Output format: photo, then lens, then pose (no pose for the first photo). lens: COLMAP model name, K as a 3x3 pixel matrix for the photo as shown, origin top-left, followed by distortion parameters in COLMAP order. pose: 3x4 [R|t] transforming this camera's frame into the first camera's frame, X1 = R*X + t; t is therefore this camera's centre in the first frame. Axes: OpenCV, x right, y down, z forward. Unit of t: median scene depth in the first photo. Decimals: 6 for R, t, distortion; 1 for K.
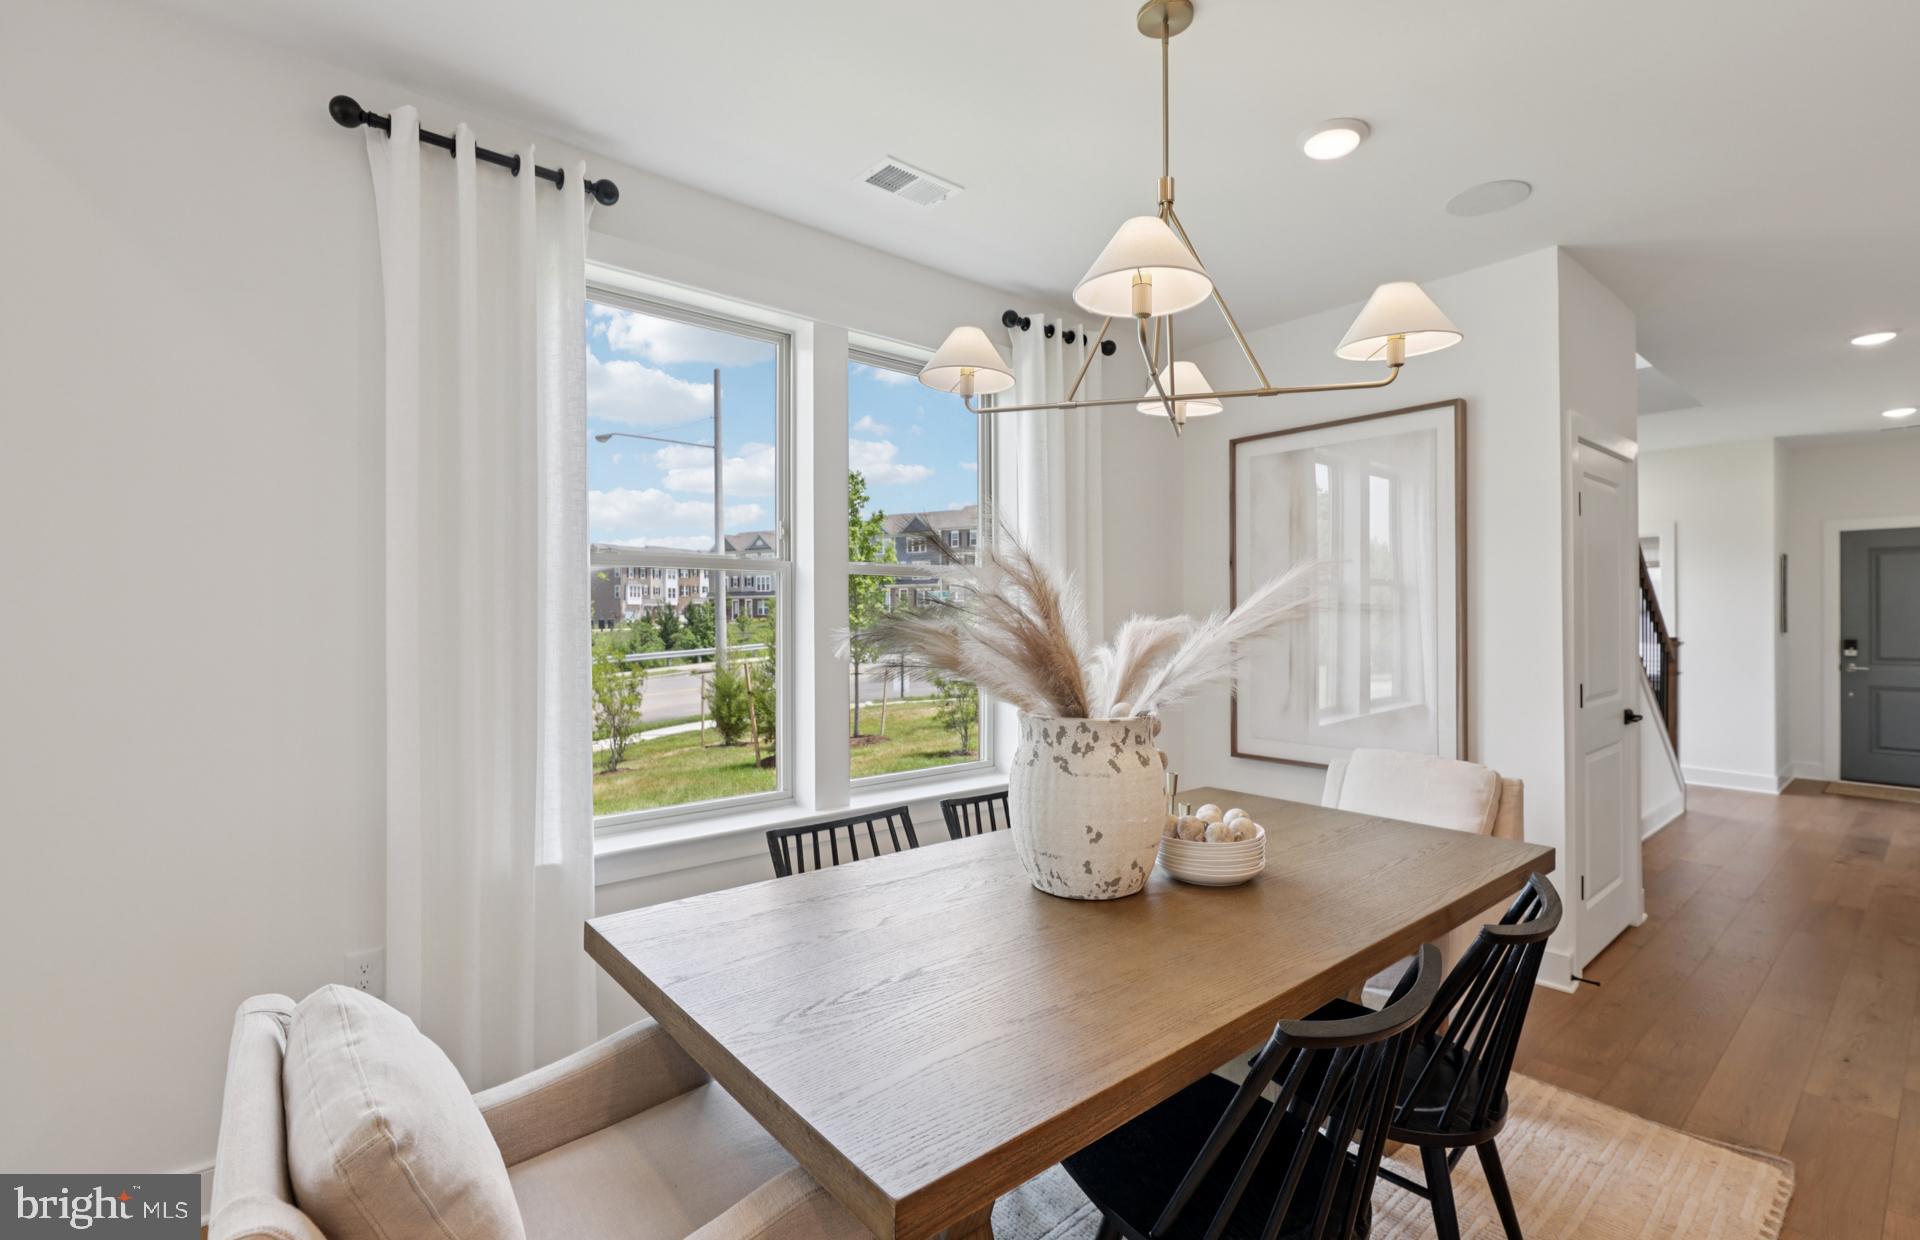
lens RADIAL K [[857.7, 0, 959.1], [0, 857.7, 615.3], [0, 0, 1]] dist [0.000409, -0.001568]
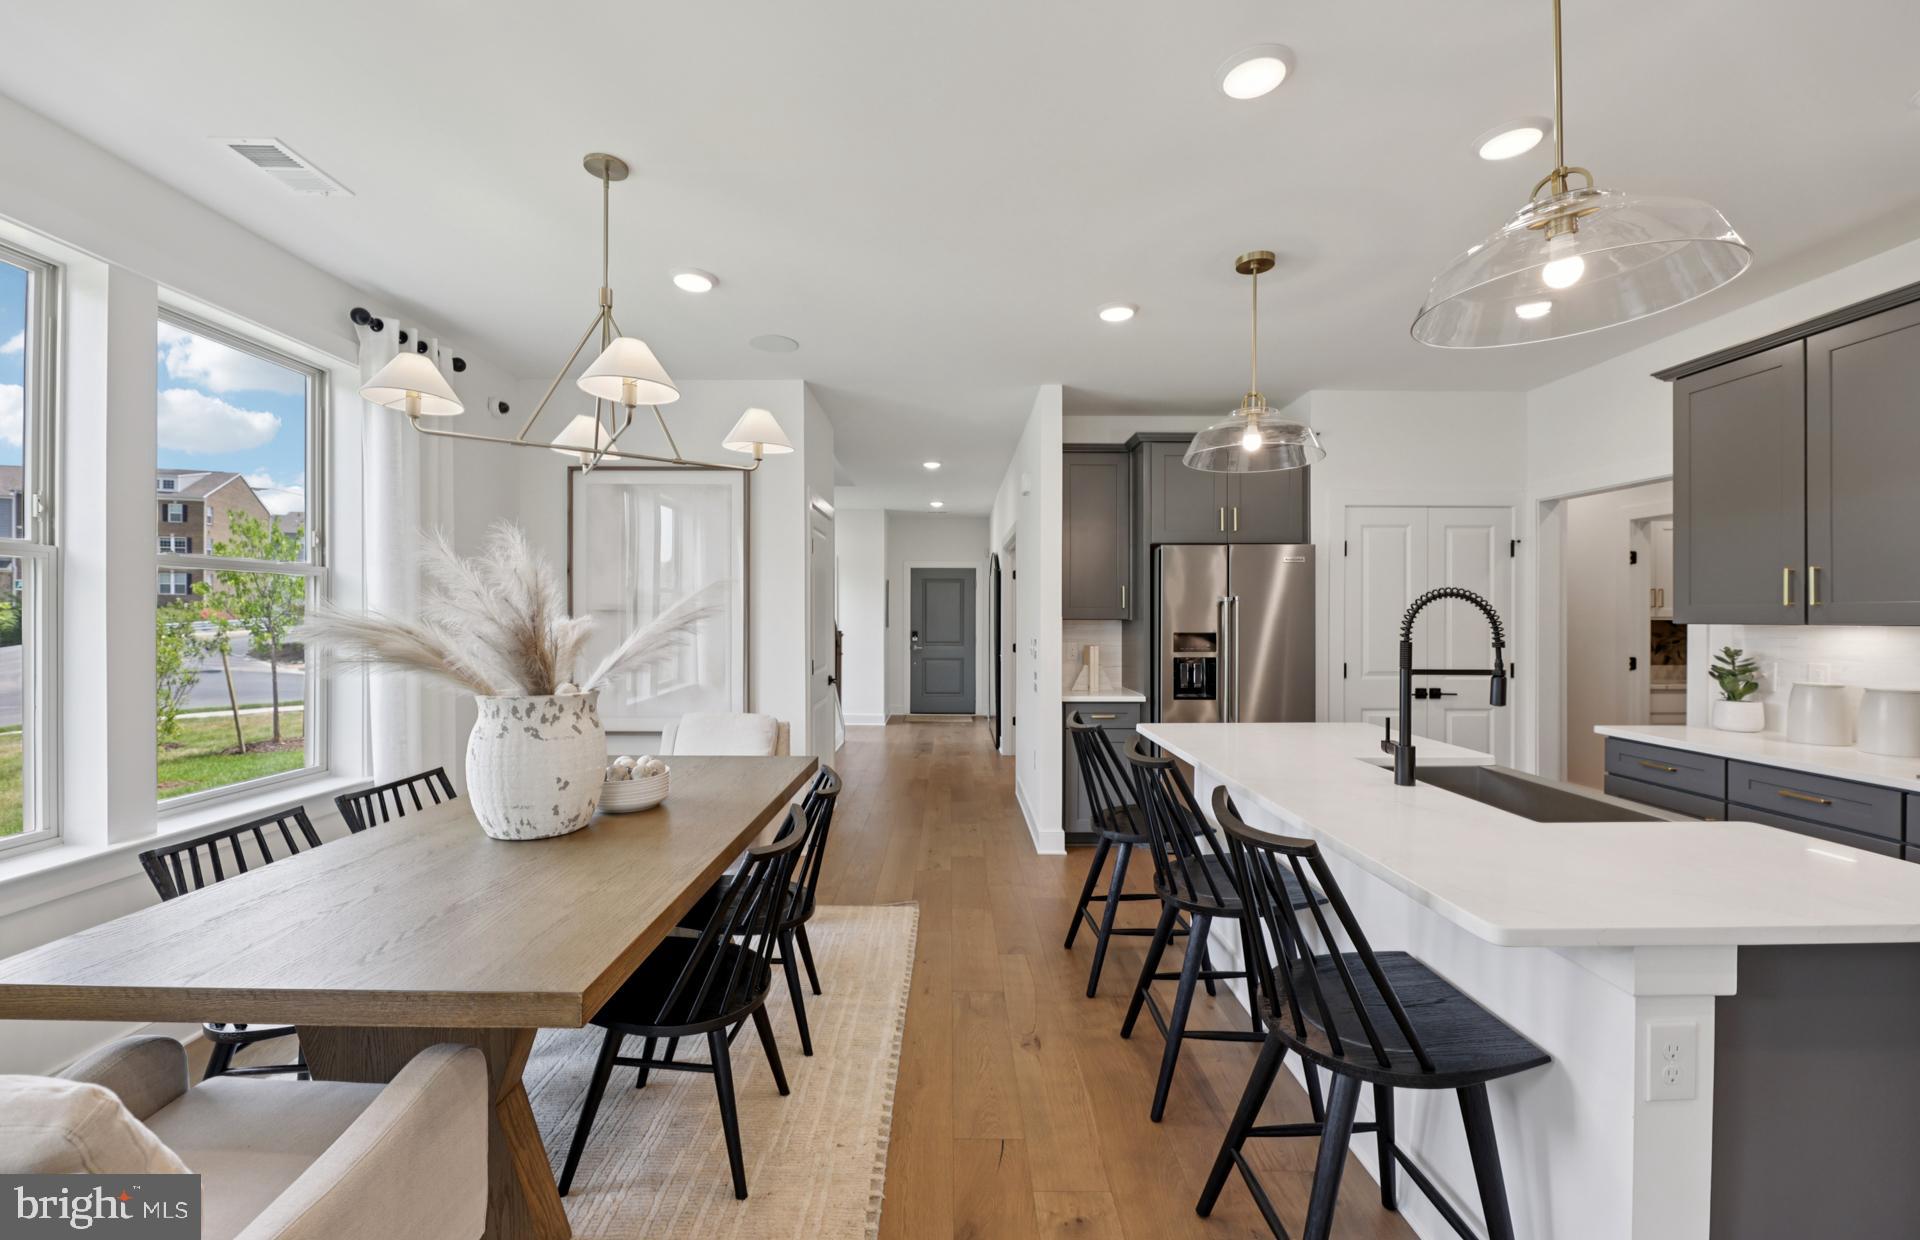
lens RADIAL K [[782.7, 0, 953.7], [0, 782.7, 618.2], [0, 0, 1]] dist [-0.000521, -0.000972]
pose [[0.640927, 0.002438, 0.767598, -0.257958], [-0.005130, 0.999986, 0.001107, 0.000517], [-0.767584, -0.004648, 0.640931, -0.148080]]
